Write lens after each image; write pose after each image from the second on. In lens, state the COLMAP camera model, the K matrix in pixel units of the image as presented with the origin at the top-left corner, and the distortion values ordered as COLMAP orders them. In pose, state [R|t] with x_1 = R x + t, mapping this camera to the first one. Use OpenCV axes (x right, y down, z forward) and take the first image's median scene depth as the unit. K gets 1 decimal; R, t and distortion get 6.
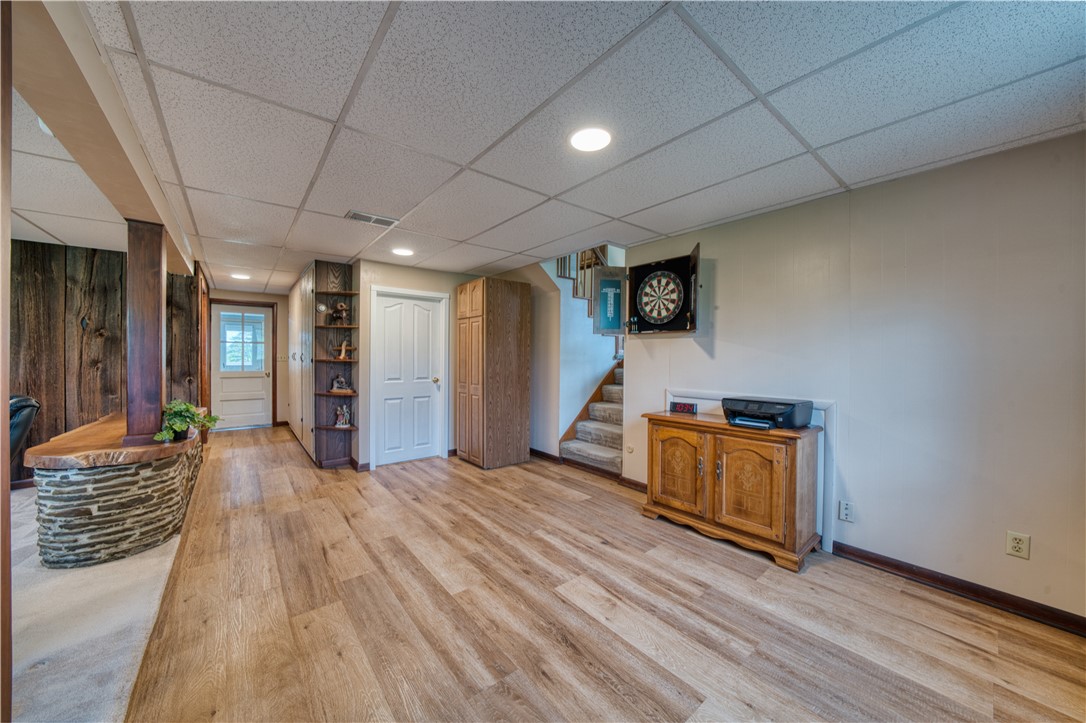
lens RADIAL K [[378.3, 0, 534.3], [0, 378.3, 358.6], [0, 0, 1]] dist [-0.029784, 0.004795]
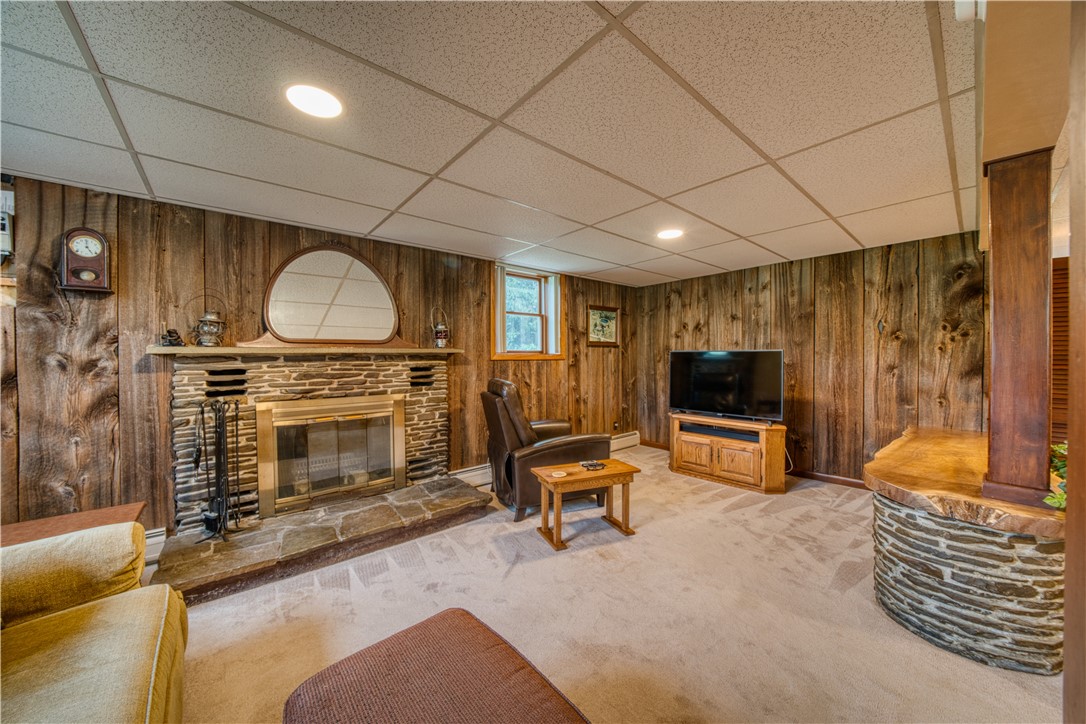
lens RADIAL K [[378.3, 0, 534.3], [0, 378.3, 359.1], [0, 0, 1]] dist [-0.029784, 0.004795]
pose [[0.007466, -0.000281, -0.999972, -0.454472], [-0.003952, 0.999992, -0.000311, -0.013339], [0.999964, 0.003954, 0.007464, 0.155726]]
